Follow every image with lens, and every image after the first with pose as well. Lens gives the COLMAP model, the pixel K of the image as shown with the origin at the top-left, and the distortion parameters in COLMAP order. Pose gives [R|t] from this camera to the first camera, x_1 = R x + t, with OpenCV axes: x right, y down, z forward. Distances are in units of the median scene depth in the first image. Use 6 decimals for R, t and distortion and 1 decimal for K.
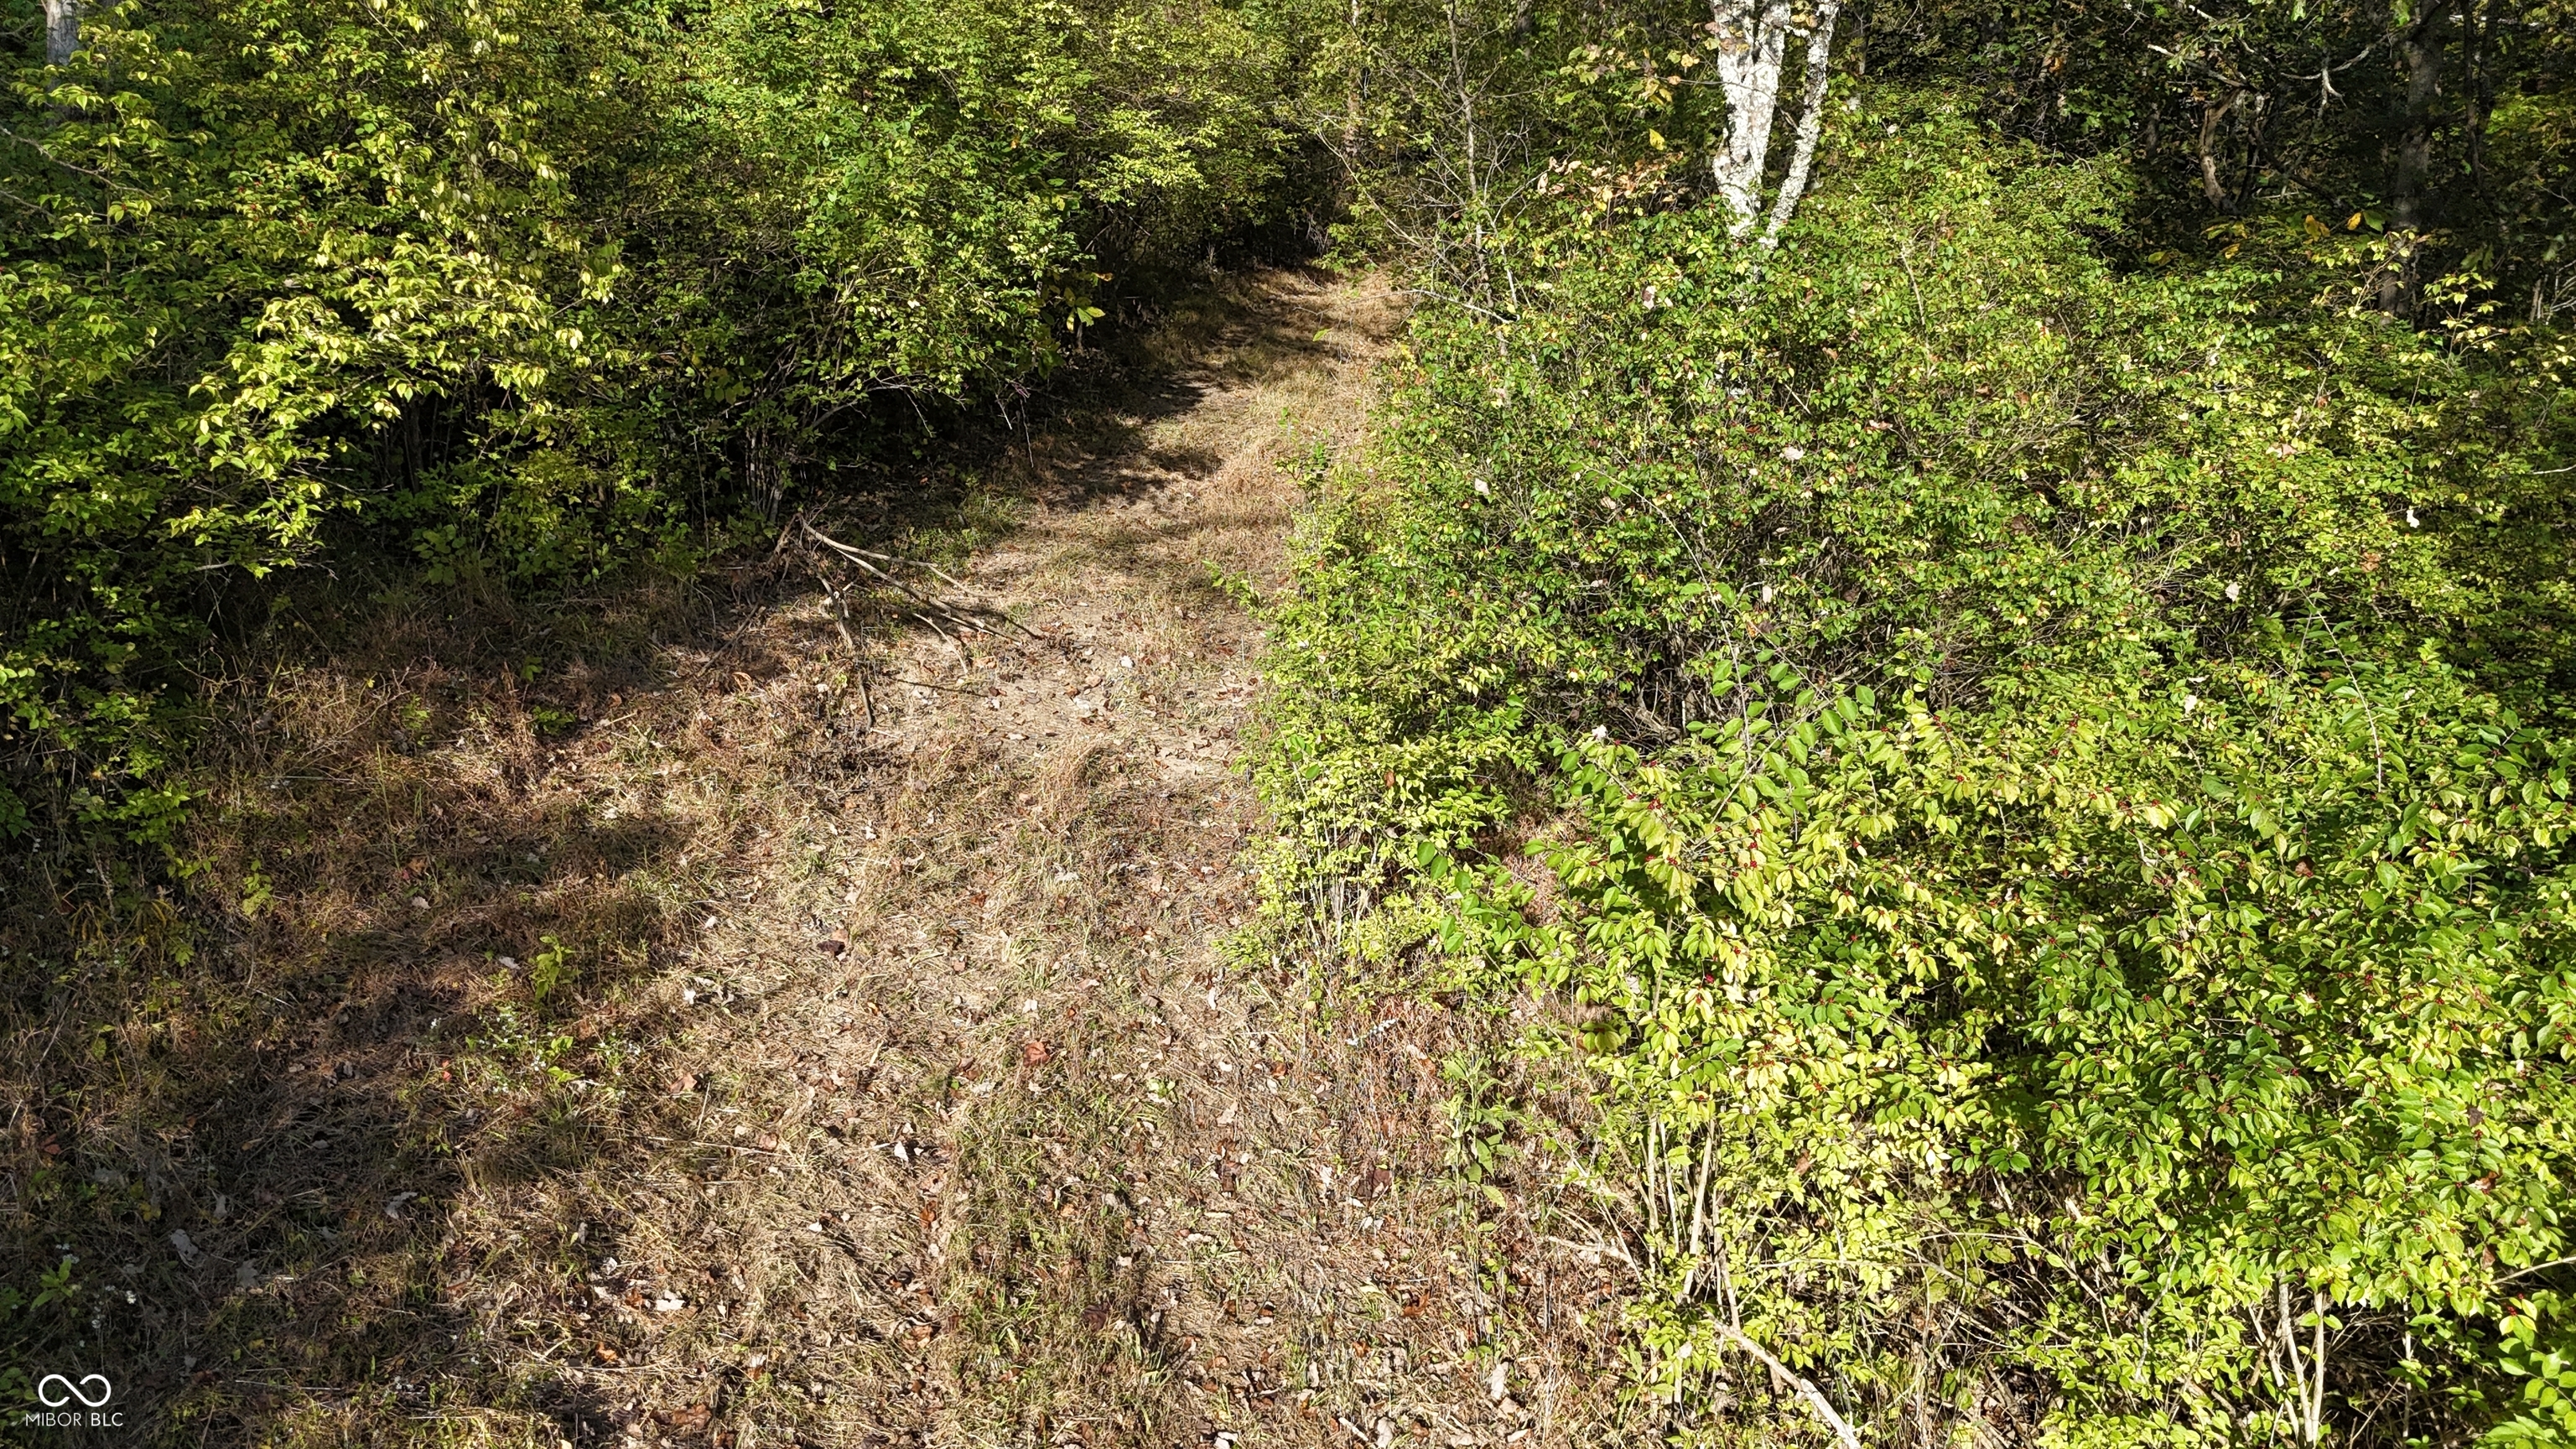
lens RADIAL K [[1896.7, 0, 1294.8], [0, 1896.7, 711.6], [0, 0, 1]] dist [0.031415, -0.021513]
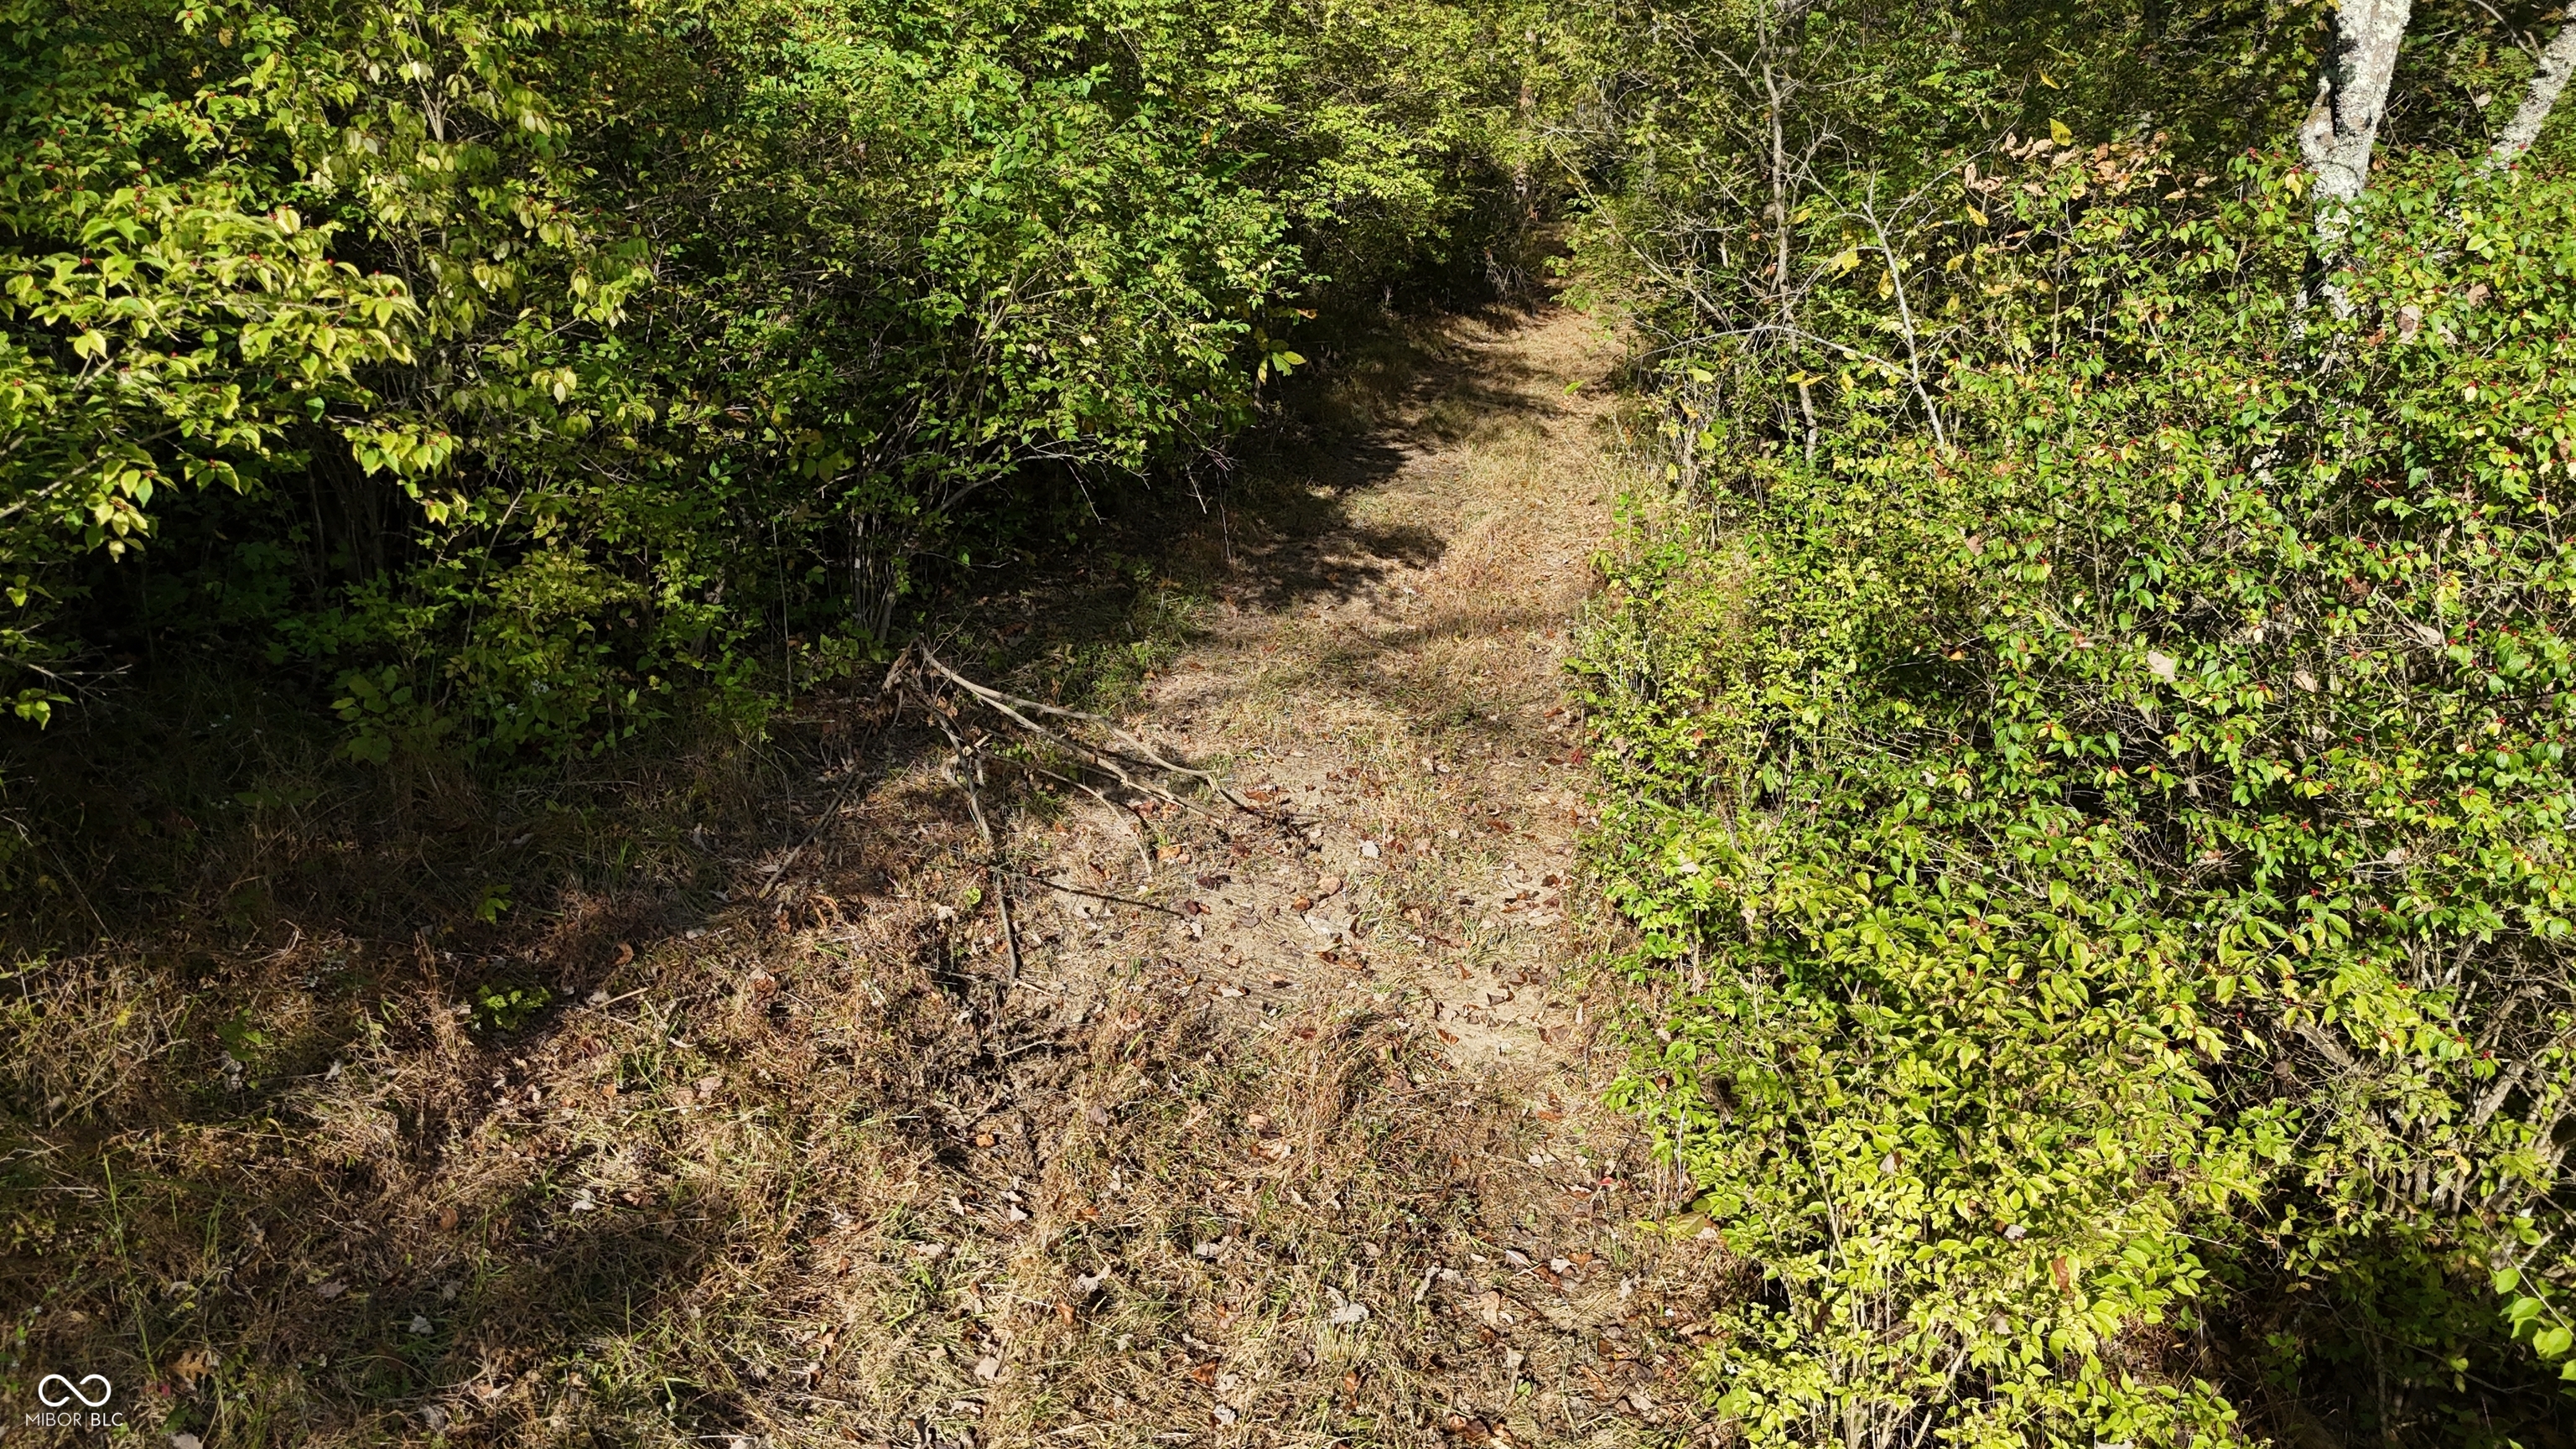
lens RADIAL K [[1896.7, 0, 1286.0], [0, 1896.7, 732.8], [0, 0, 1]] dist [0.031415, -0.021513]
pose [[0.997655, 0.020559, -0.065287, -0.076098], [-0.021558, 0.999661, -0.014630, -0.059218], [0.064964, 0.016003, 0.997759, 0.298957]]
